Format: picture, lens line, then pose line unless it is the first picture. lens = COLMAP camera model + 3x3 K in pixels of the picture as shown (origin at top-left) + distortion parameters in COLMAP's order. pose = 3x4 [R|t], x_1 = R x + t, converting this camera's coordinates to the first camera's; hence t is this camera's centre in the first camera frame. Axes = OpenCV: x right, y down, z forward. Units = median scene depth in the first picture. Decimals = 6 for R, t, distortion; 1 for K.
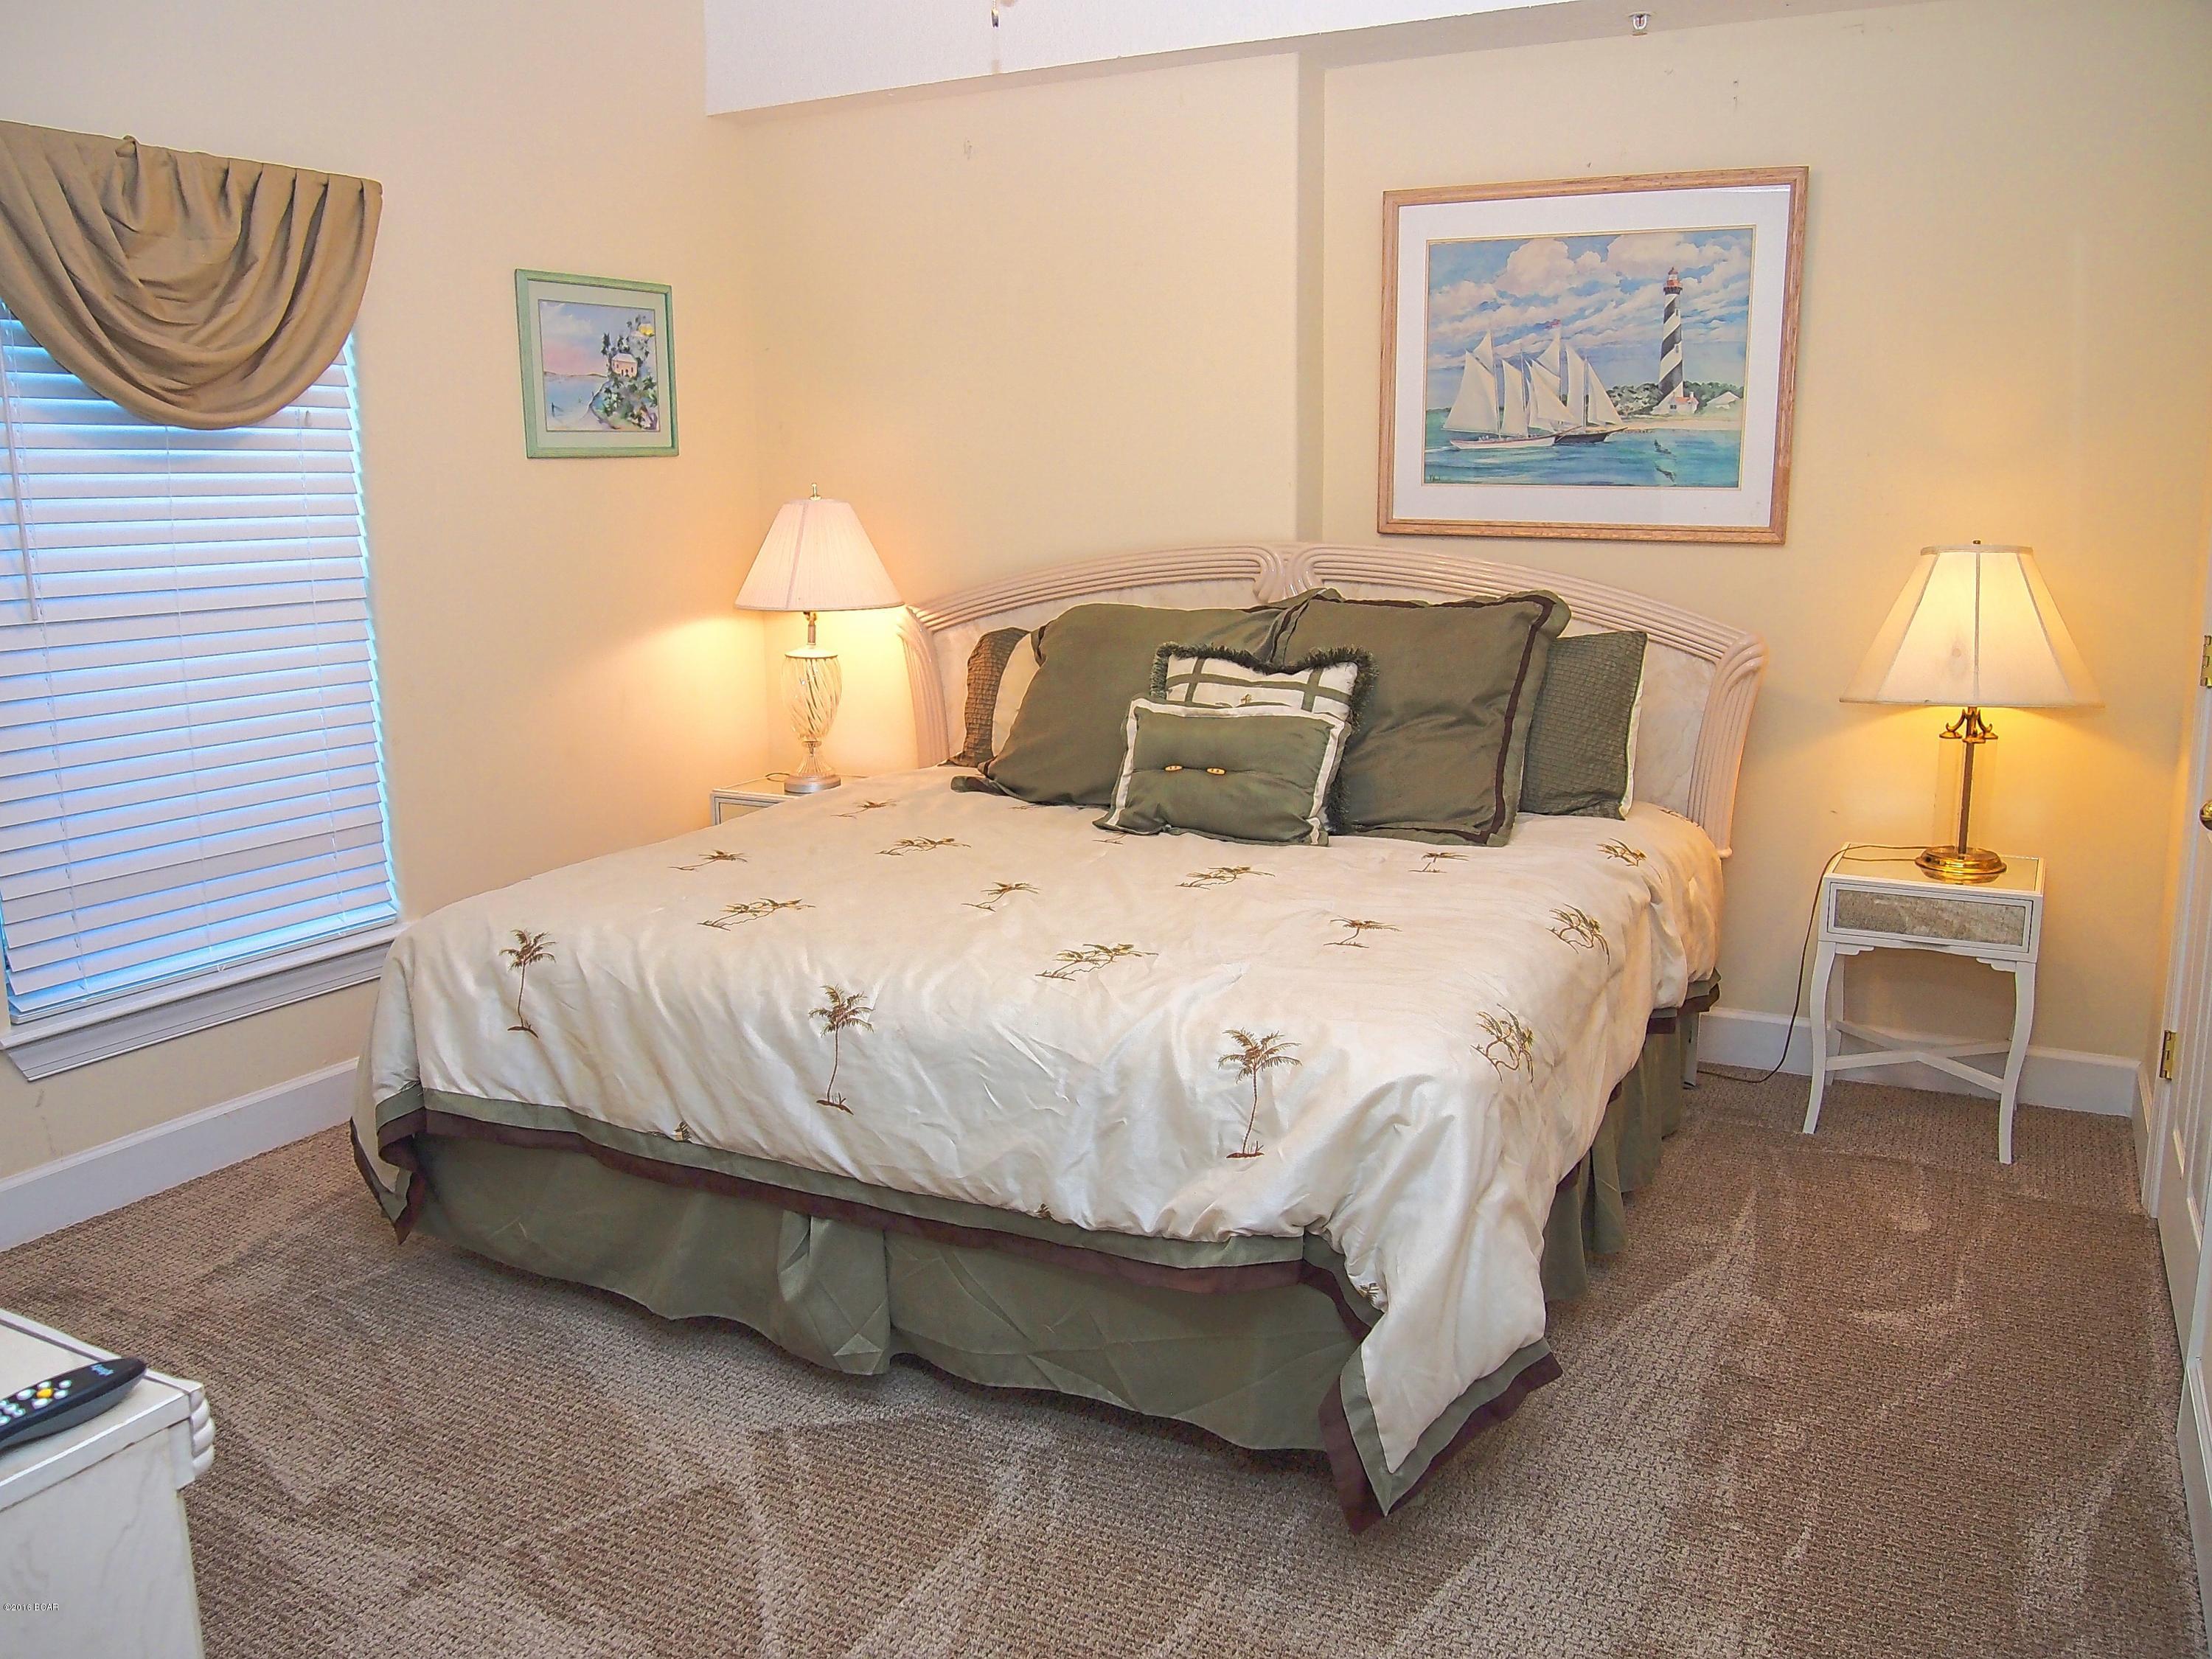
lens RADIAL K [[1817.8, 0, 1087.1], [0, 1817.8, 828.8], [0, 0, 1]] dist [-0.042840, -0.008755]
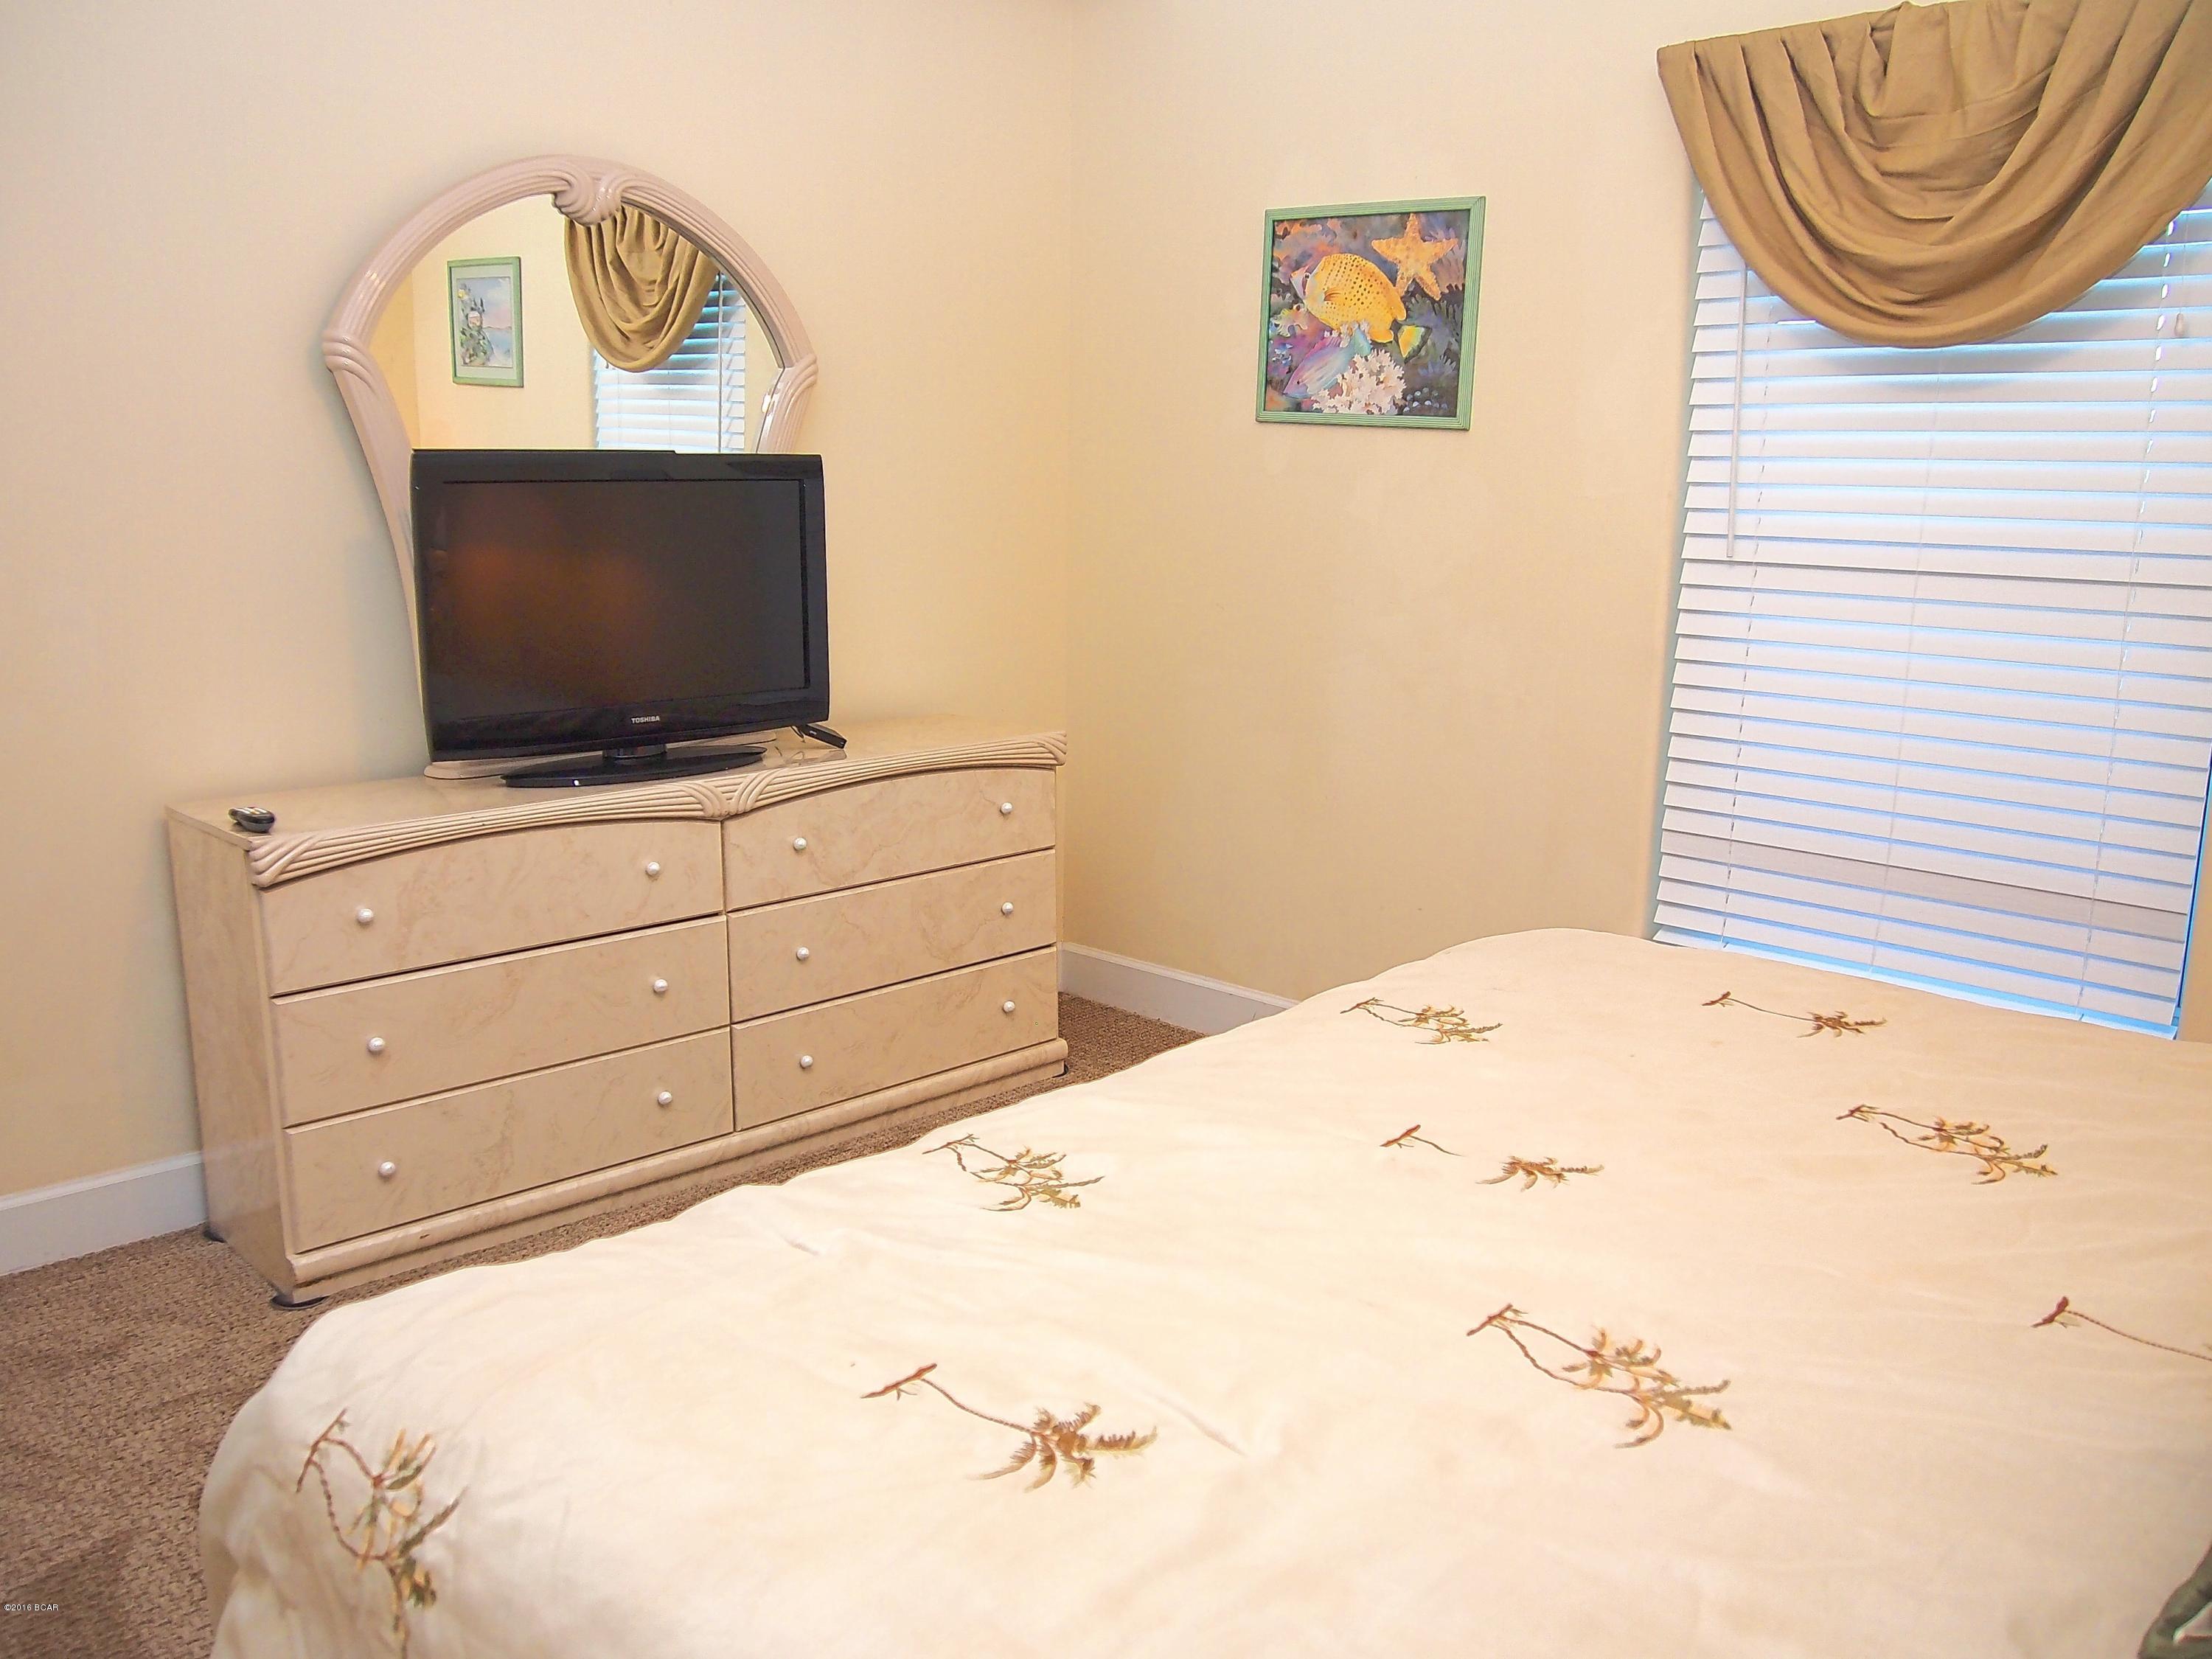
lens RADIAL K [[1817.8, 0, 1087.1], [0, 1817.8, 828.8], [0, 0, 1]] dist [-0.042840, -0.008755]
pose [[-0.324902, 0.191069, -0.926246, 0.441651], [-0.177767, 0.949585, 0.258240, -0.163344], [0.928890, 0.248559, -0.274556, 0.956442]]
